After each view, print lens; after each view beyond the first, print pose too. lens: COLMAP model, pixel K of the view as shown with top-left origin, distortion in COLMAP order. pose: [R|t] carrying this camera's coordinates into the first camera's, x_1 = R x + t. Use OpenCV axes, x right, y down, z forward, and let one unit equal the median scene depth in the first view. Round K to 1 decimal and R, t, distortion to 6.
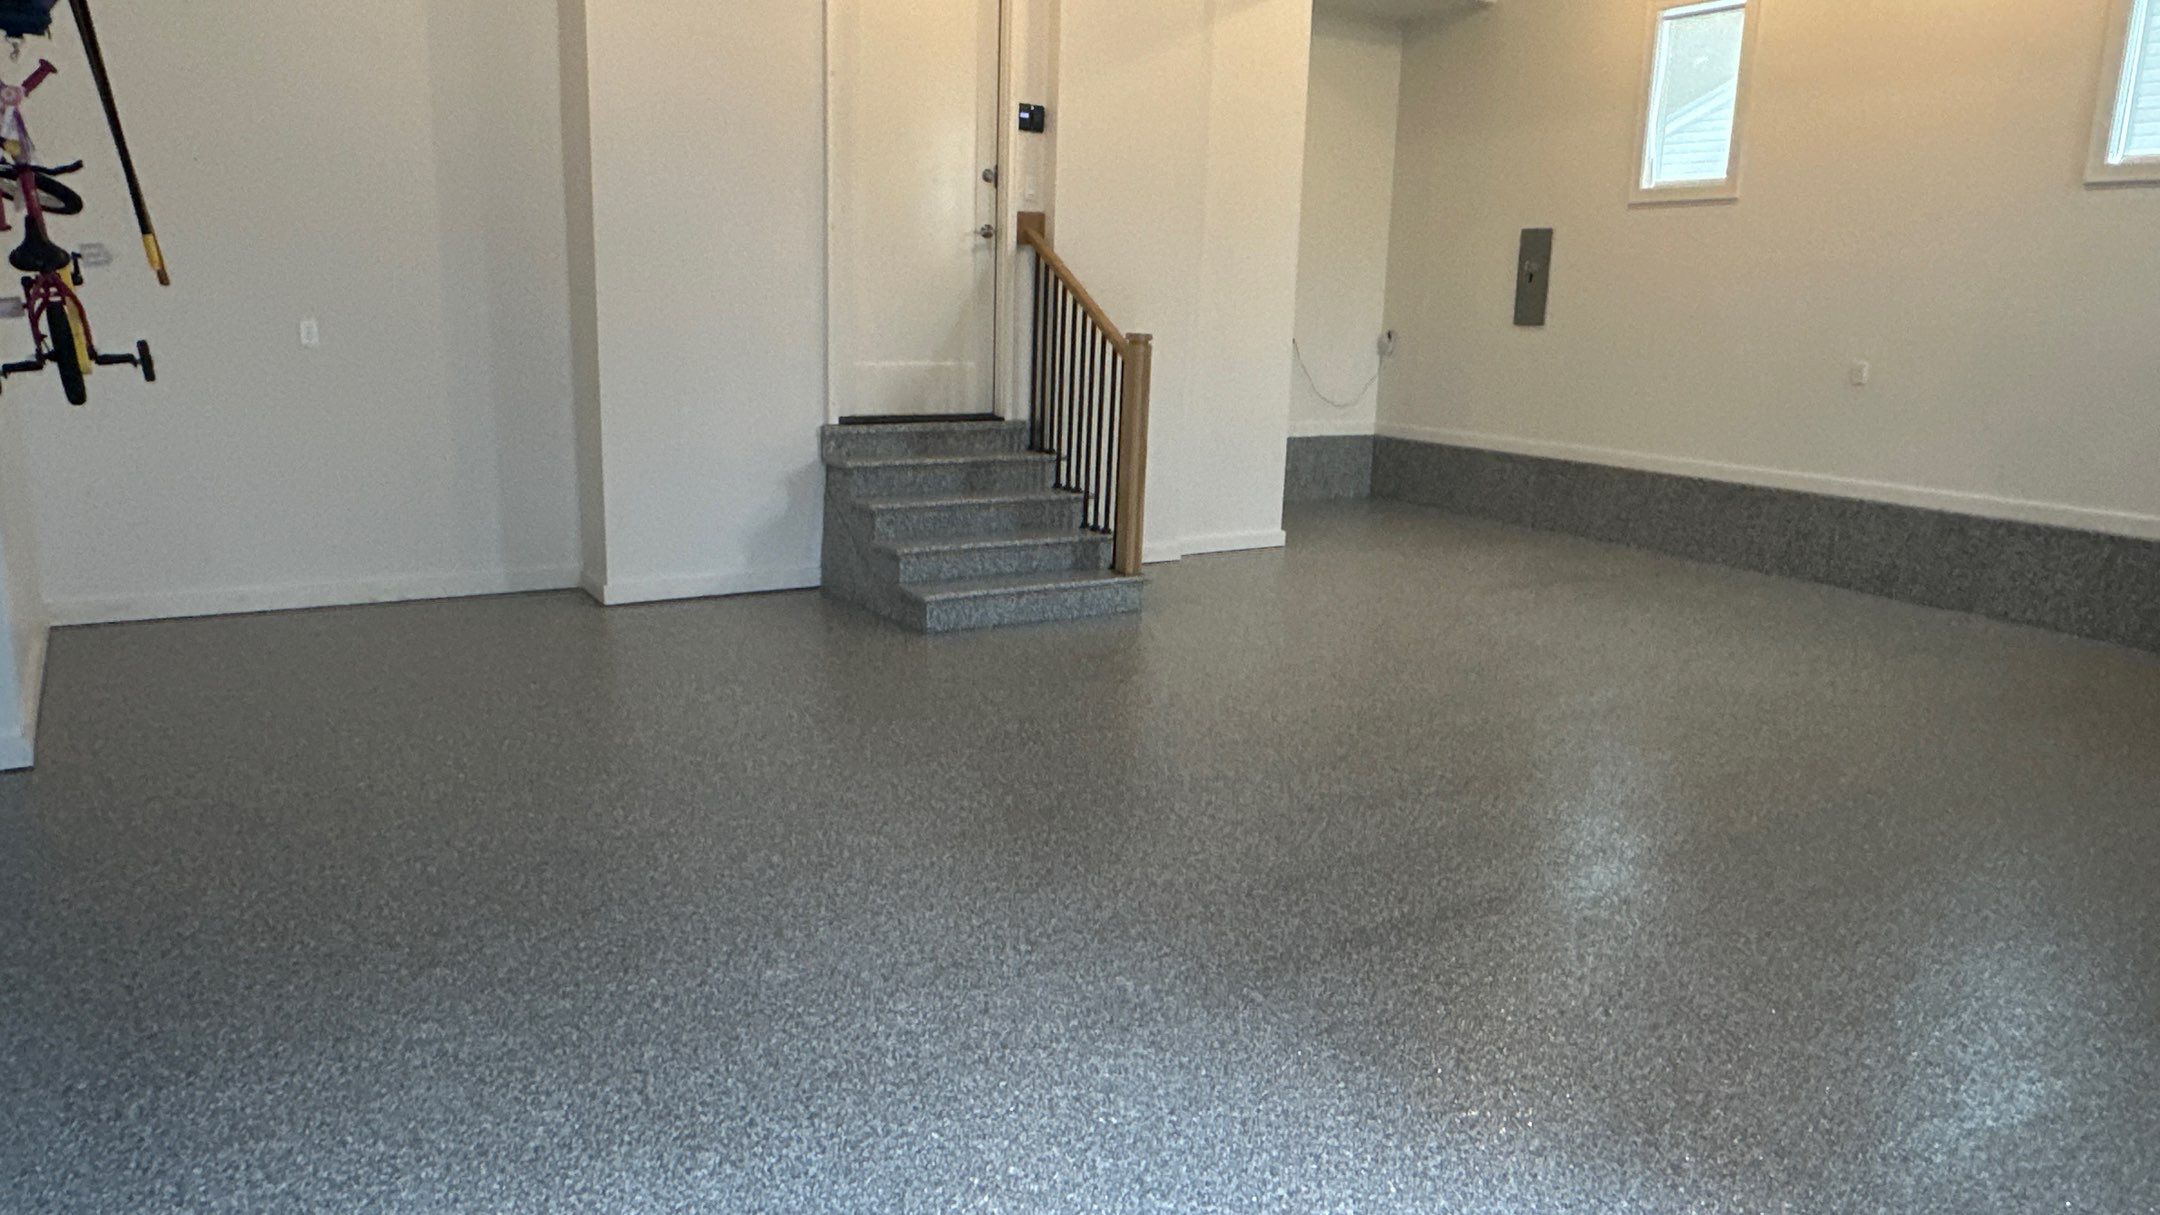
lens RADIAL K [[1449.1, 0, 1083.4], [0, 1449.1, 612.4], [0, 0, 1]] dist [-0.002223, -0.000343]
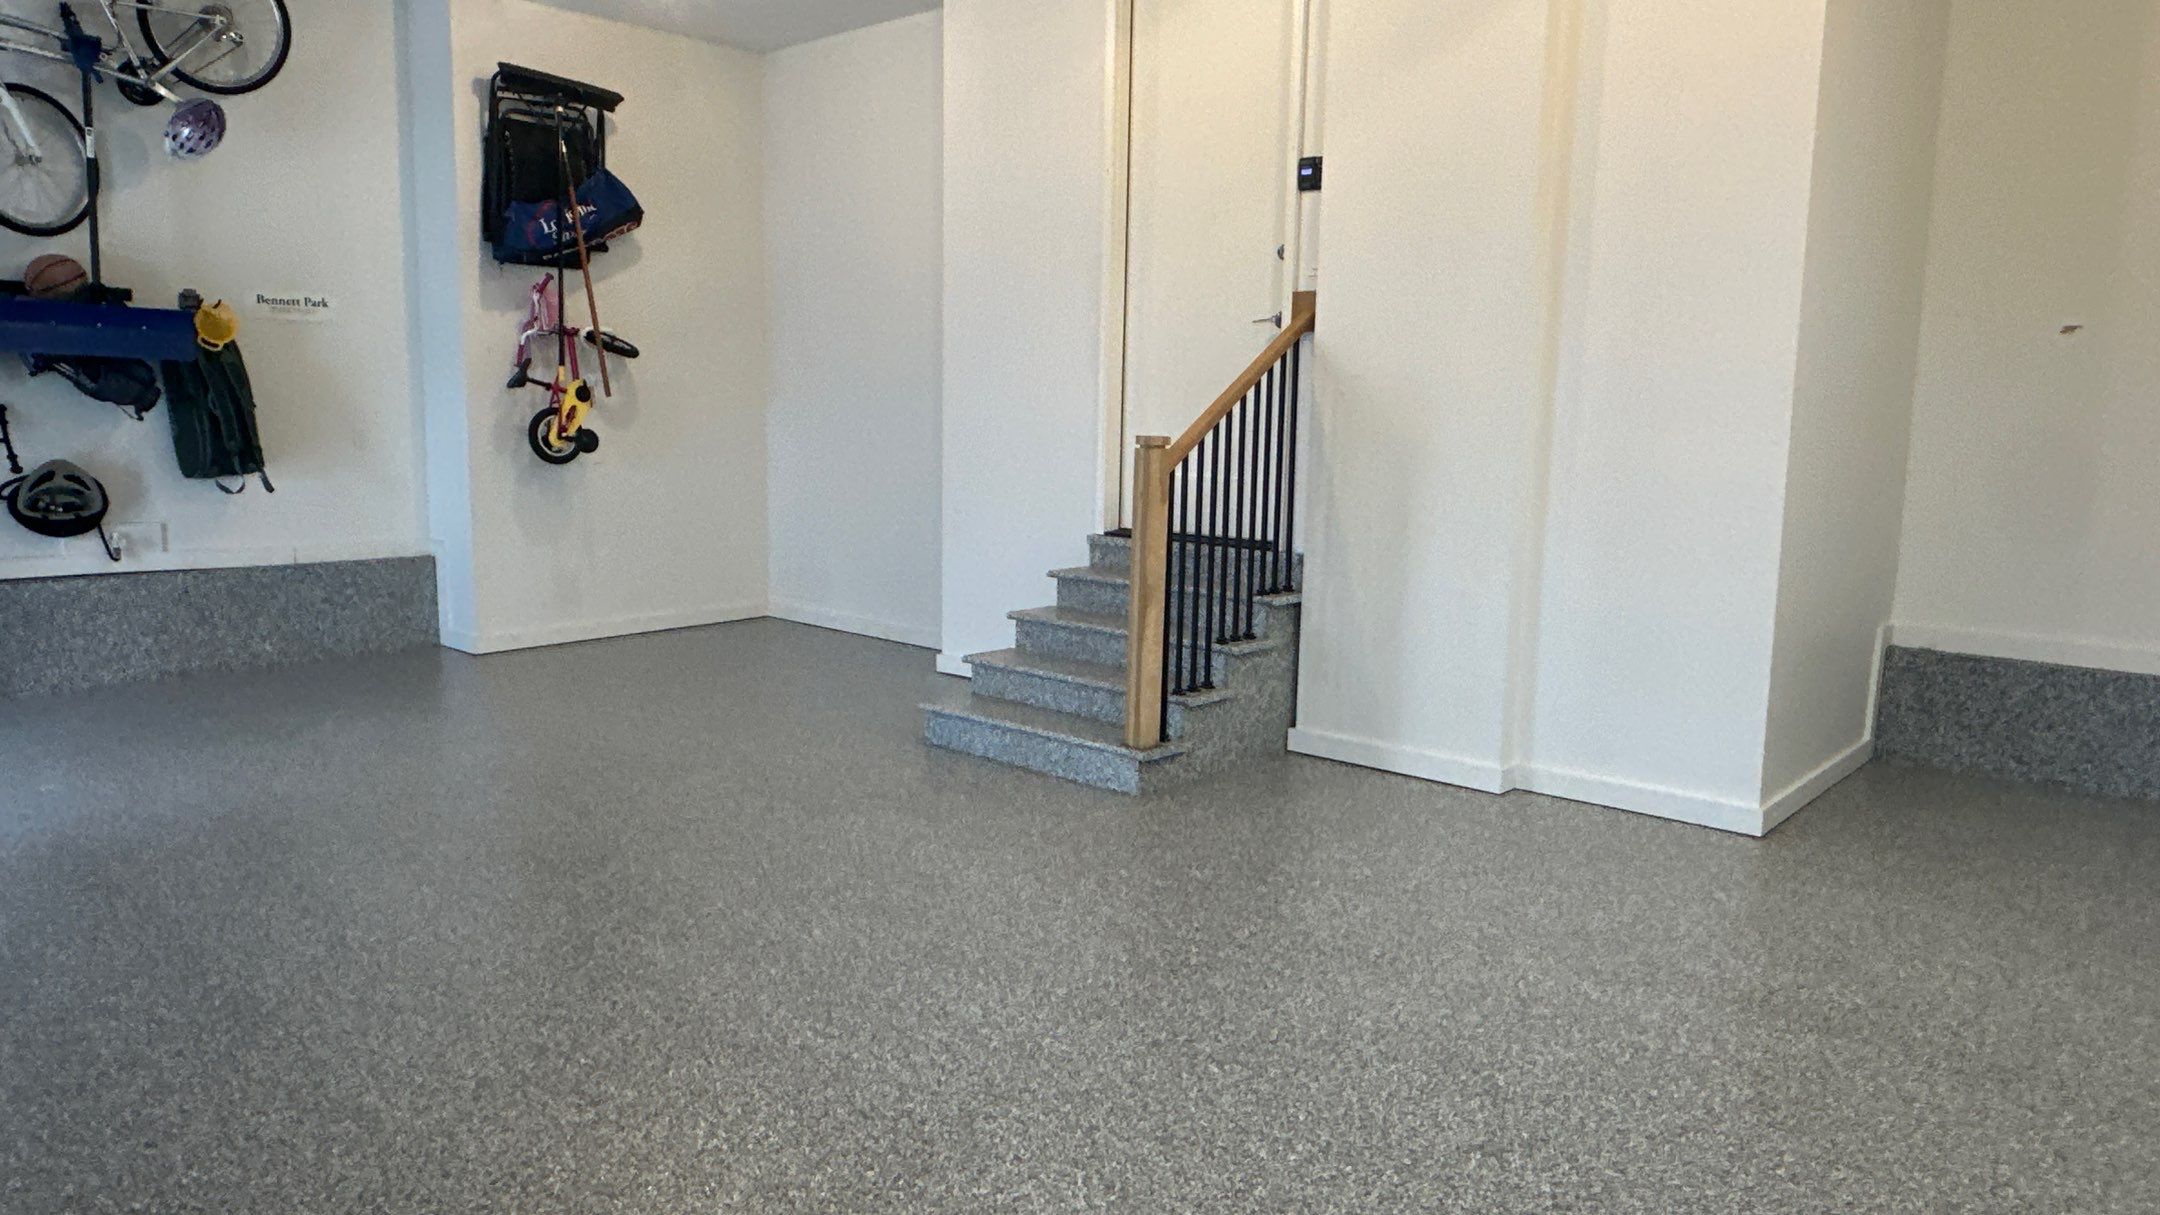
lens RADIAL K [[1449.1, 0, 1085.5], [0, 1449.1, 611.7], [0, 0, 1]] dist [-0.002223, -0.000343]
pose [[0.248701, 0.107552, -0.962591, 1.140740], [-0.216735, 0.974795, 0.052919, -0.196990], [0.944020, 0.195466, 0.265743, 1.147566]]
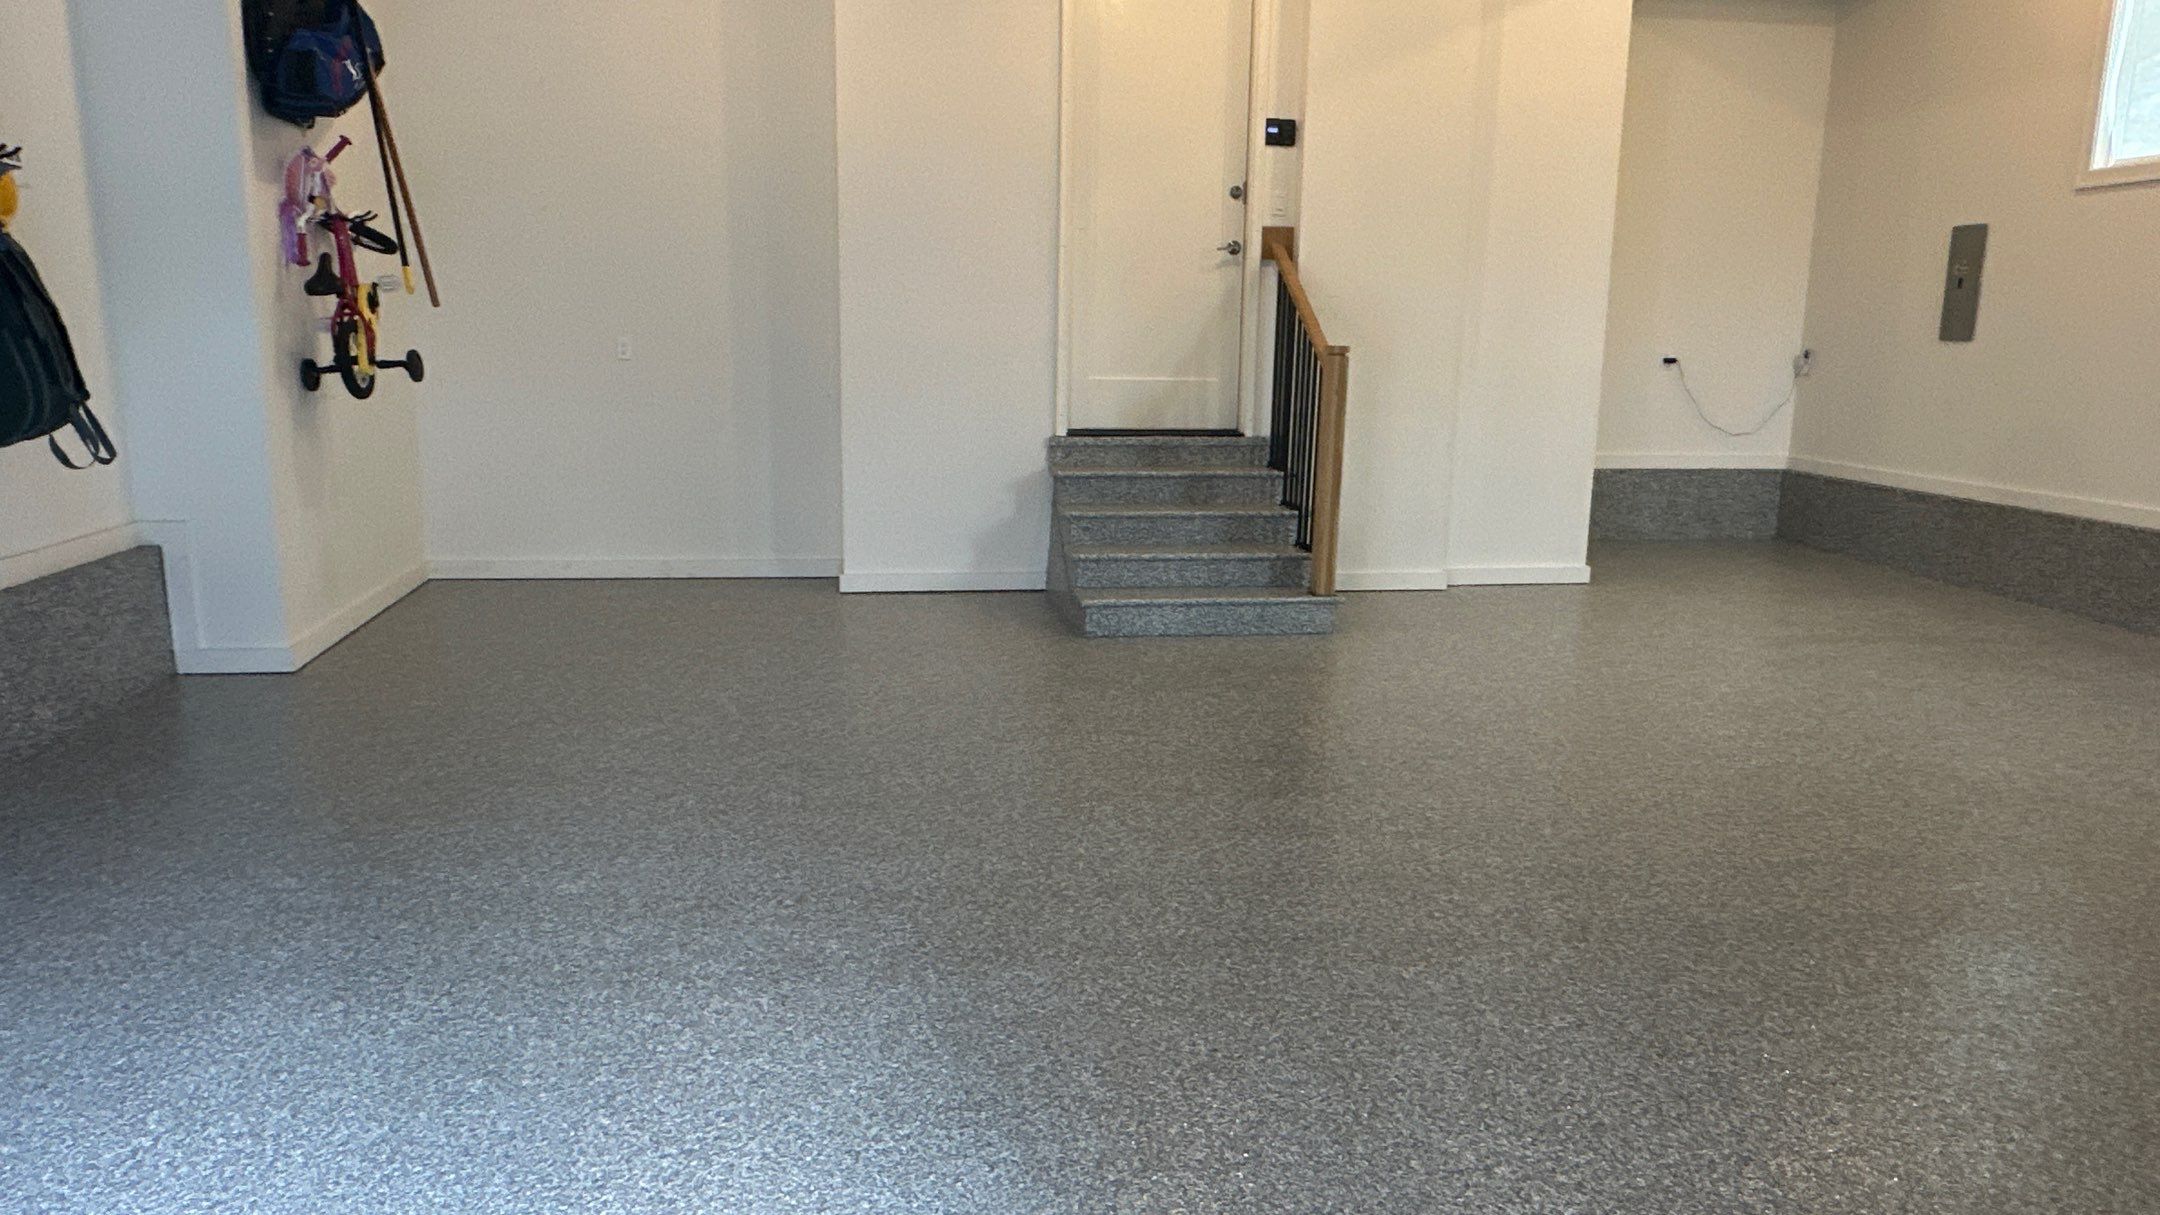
lens RADIAL K [[1449.1, 0, 1087.1], [0, 1449.1, 614.7], [0, 0, 1]] dist [-0.002223, -0.000343]
pose [[0.911656, 0.066105, -0.405602, 0.426658], [-0.075931, 0.997080, -0.008164, 0.010280], [0.403878, 0.038240, 0.914013, 0.083318]]
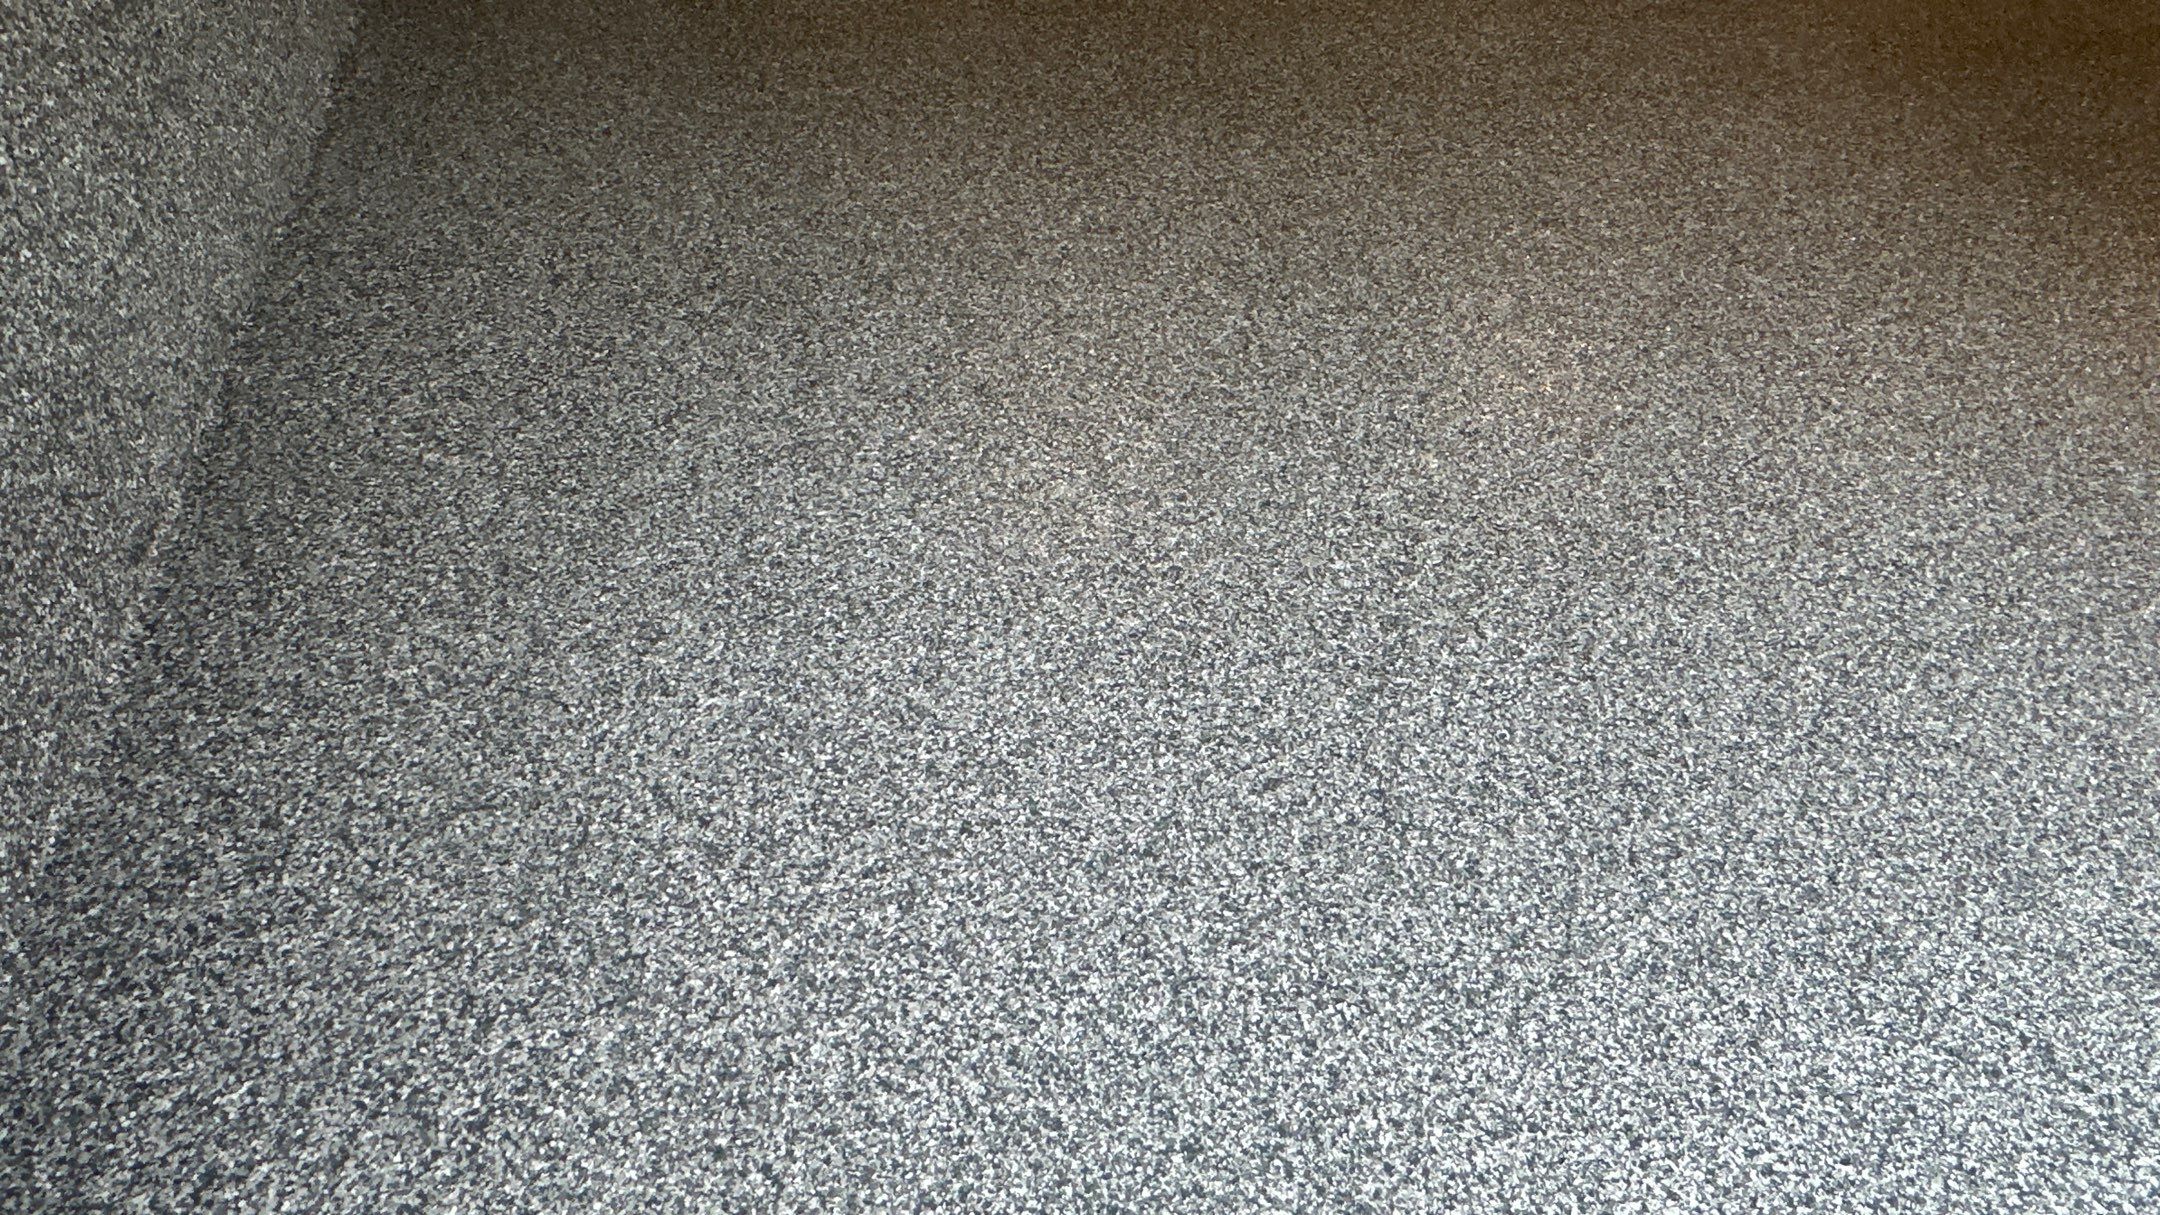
lens RADIAL K [[1449.1, 0, 1087.6], [0, 1449.1, 605.4], [0, 0, 1]] dist [-0.002223, -0.000343]
pose [[0.924540, 0.256173, -0.282137, -0.010395], [-0.063150, 0.833103, 0.549501, 0.068161], [0.375816, -0.490219, 0.786414, 0.046160]]
